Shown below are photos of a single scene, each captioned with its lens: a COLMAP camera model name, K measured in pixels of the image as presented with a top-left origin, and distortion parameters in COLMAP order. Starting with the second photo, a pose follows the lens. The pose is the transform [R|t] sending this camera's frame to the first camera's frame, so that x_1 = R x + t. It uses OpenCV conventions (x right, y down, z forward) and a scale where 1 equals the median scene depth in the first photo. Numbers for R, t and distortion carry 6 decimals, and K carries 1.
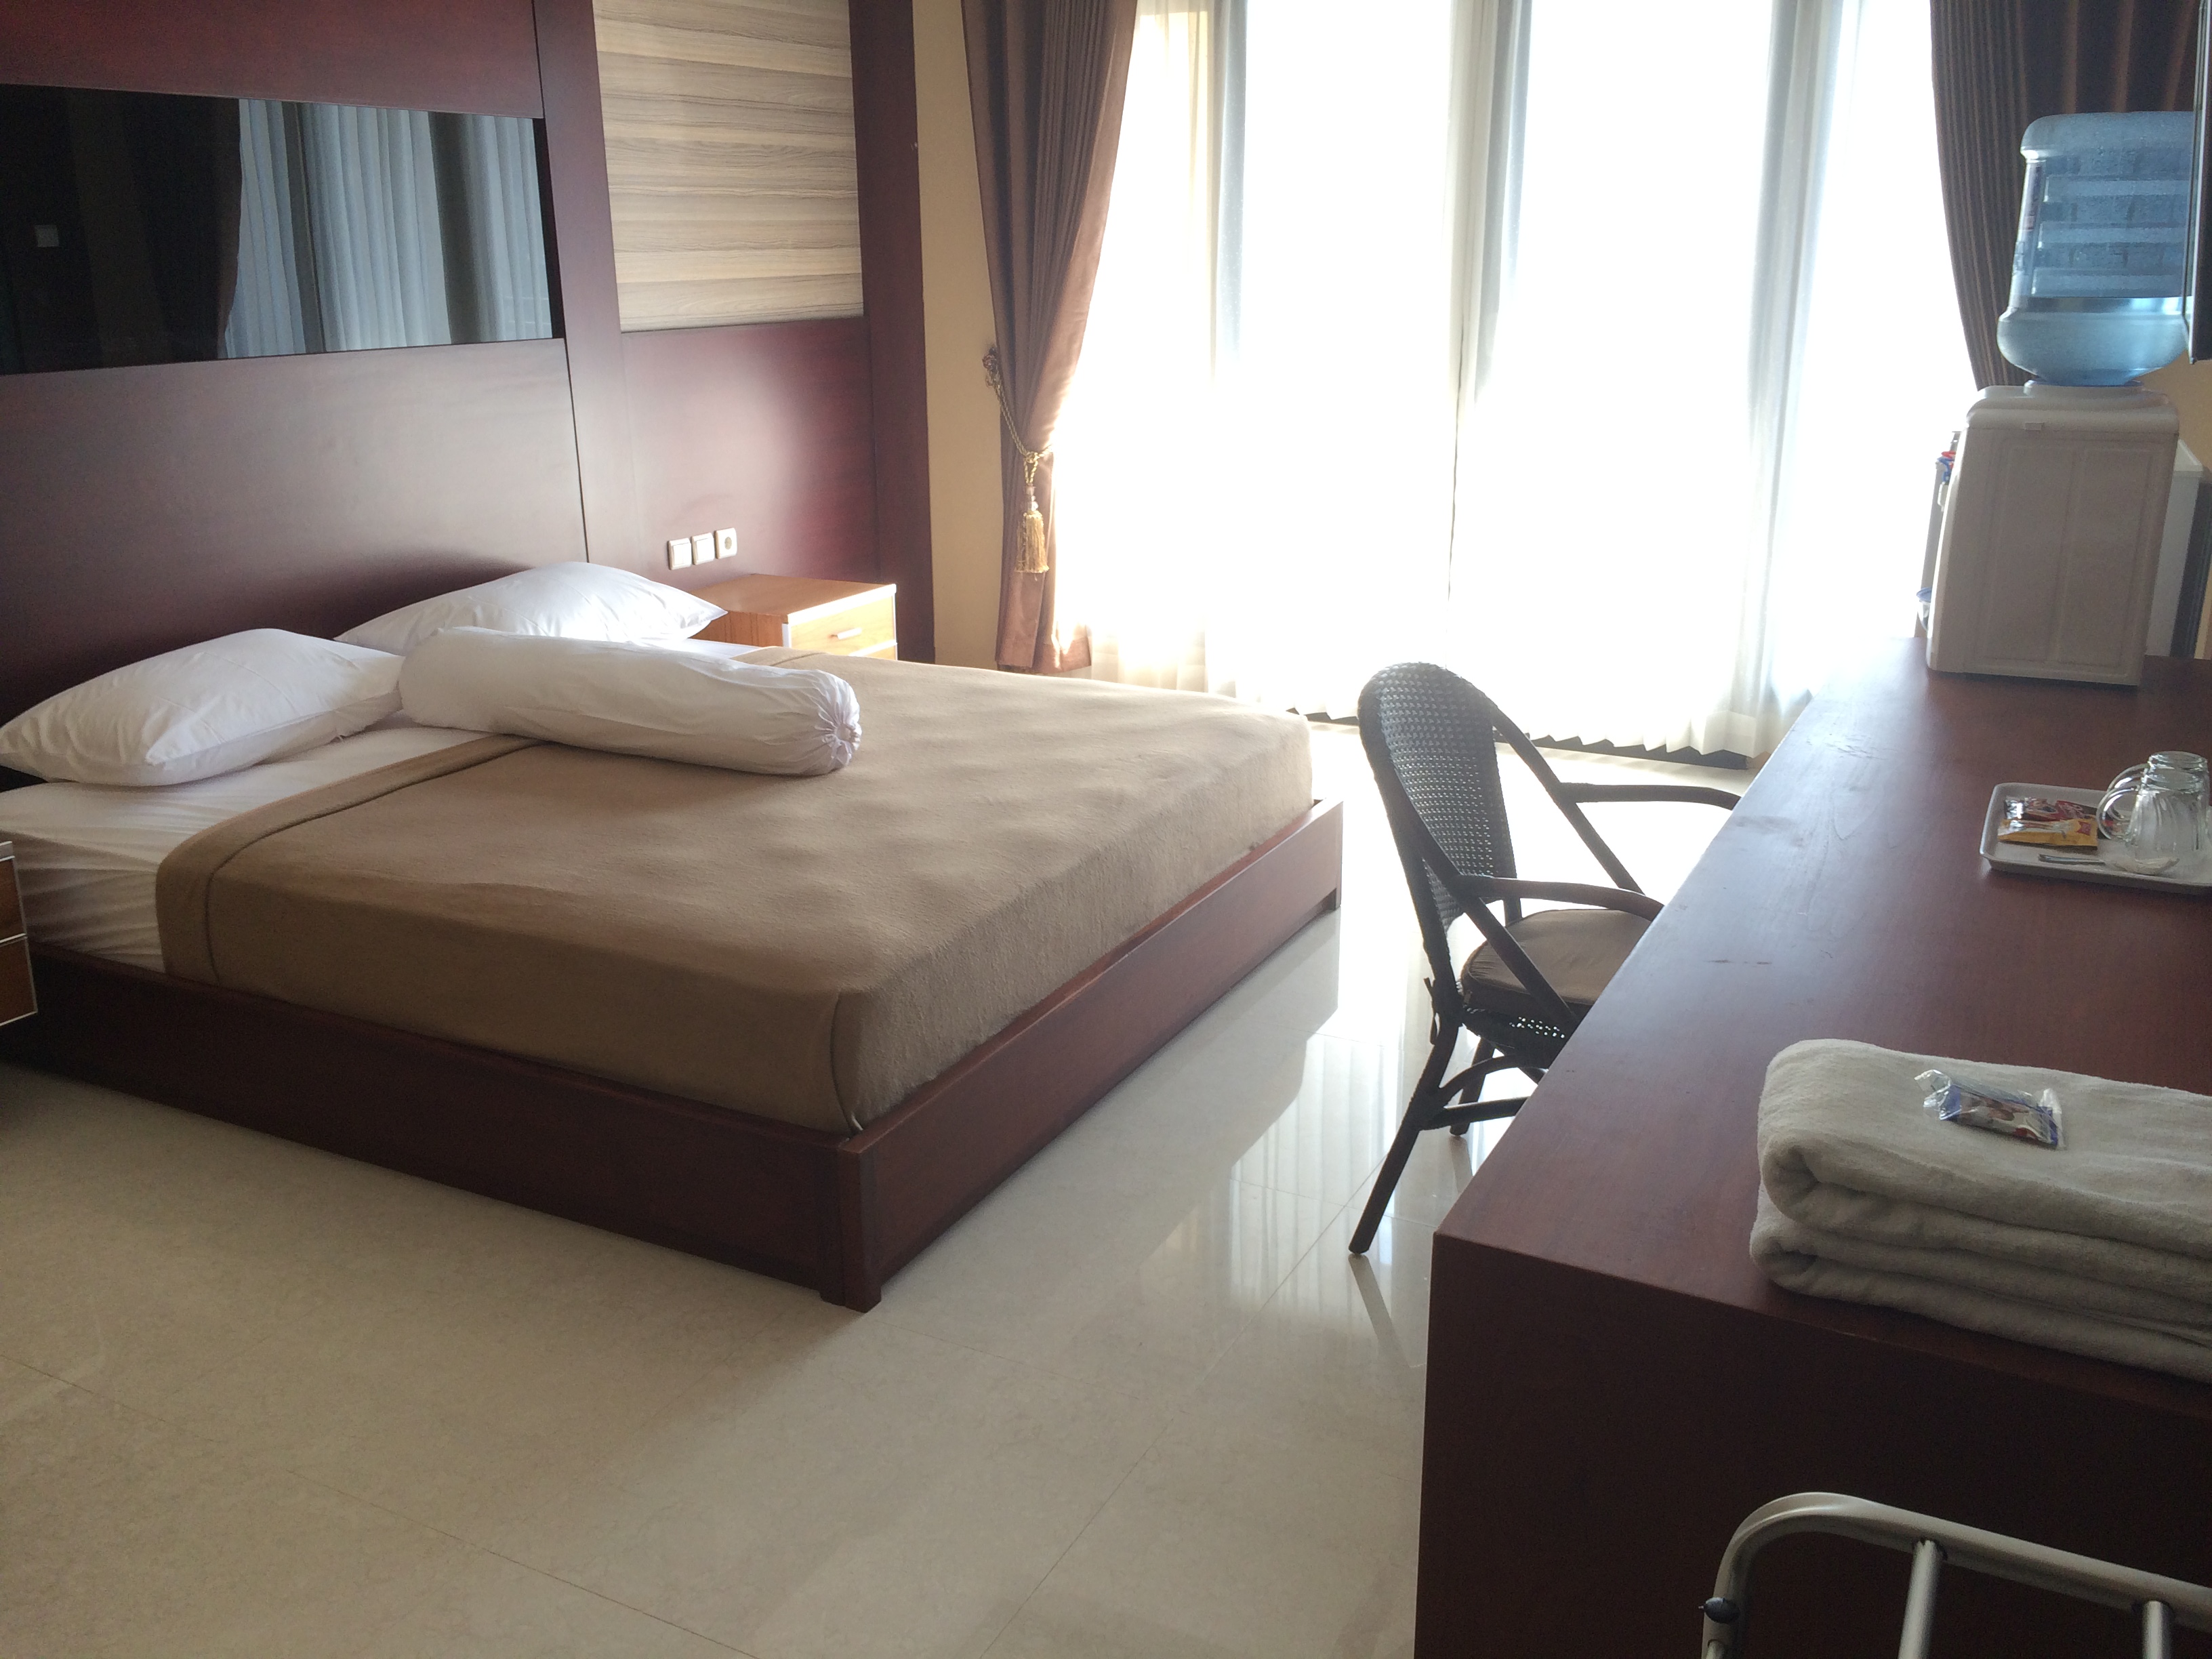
lens RADIAL K [[1882.6, 0, 1105.5], [0, 1882.6, 811.8], [0, 0, 1]] dist [0.020401, -0.029587]
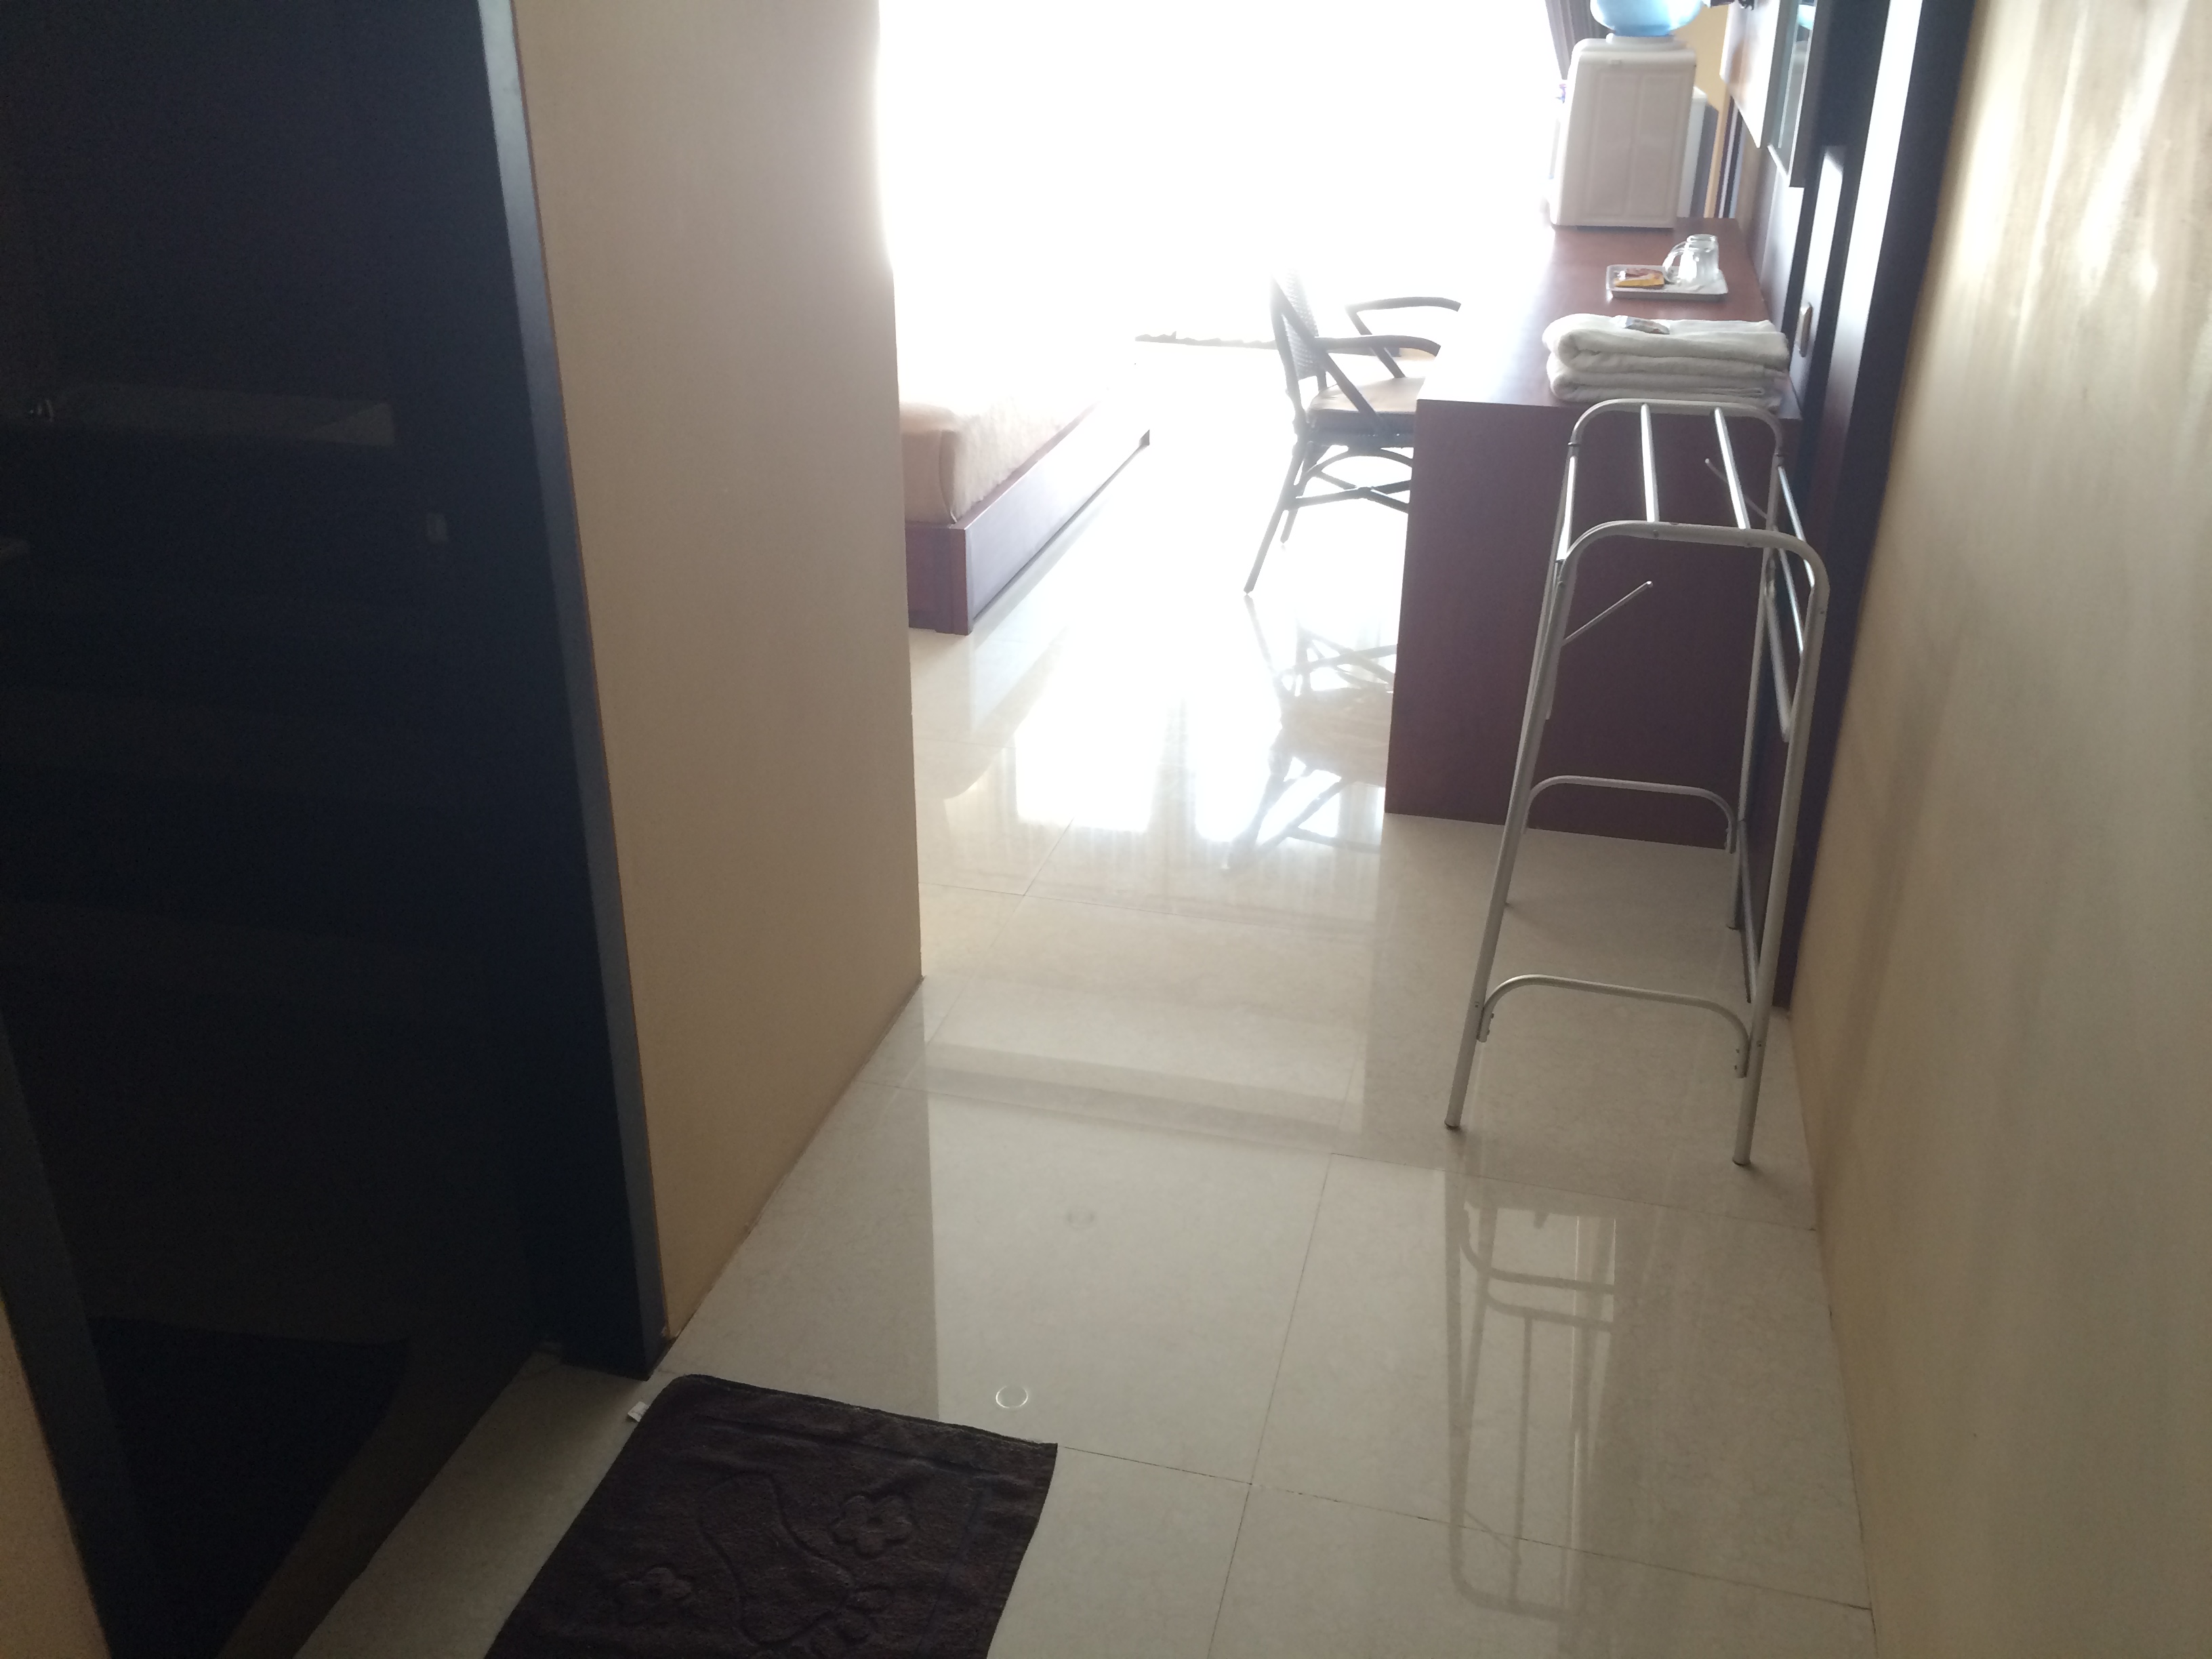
lens RADIAL K [[1882.6, 0, 1097.4], [0, 1882.6, 837.1], [0, 0, 1]] dist [0.020401, -0.029587]
pose [[0.972751, -0.089545, 0.213861, -0.455999], [0.057398, 0.986703, 0.152061, 0.236223], [-0.224634, -0.135642, 0.964956, -0.729432]]
